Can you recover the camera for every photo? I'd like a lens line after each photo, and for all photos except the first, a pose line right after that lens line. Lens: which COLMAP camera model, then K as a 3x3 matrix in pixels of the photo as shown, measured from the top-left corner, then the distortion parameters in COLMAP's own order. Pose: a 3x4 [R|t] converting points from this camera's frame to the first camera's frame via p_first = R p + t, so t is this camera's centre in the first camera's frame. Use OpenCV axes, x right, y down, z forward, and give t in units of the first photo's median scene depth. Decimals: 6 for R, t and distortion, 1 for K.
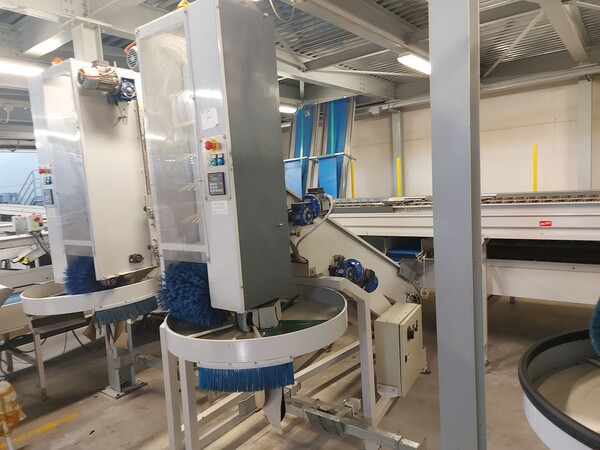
lens RADIAL K [[431.6, 0, 300.0], [0, 431.6, 224.3], [0, 0, 1]] dist [0.050711, -0.026243]
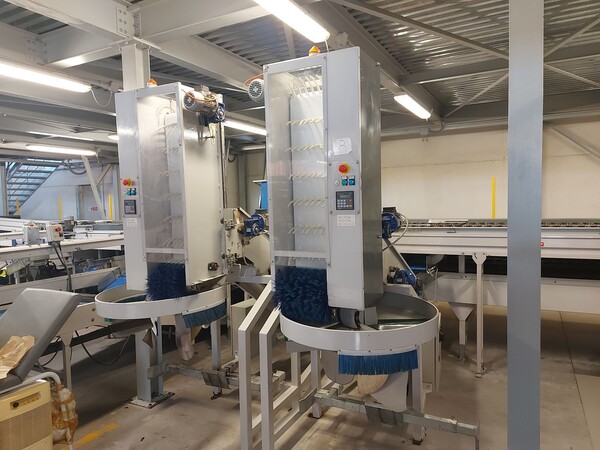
lens RADIAL K [[431.6, 0, 301.8], [0, 431.6, 224.9], [0, 0, 1]] dist [0.050711, -0.026243]
pose [[0.985443, 0.030991, 0.167160, -0.337749], [-0.022806, 0.998455, -0.050662, 0.024207], [-0.168472, 0.046112, 0.984627, -0.098211]]
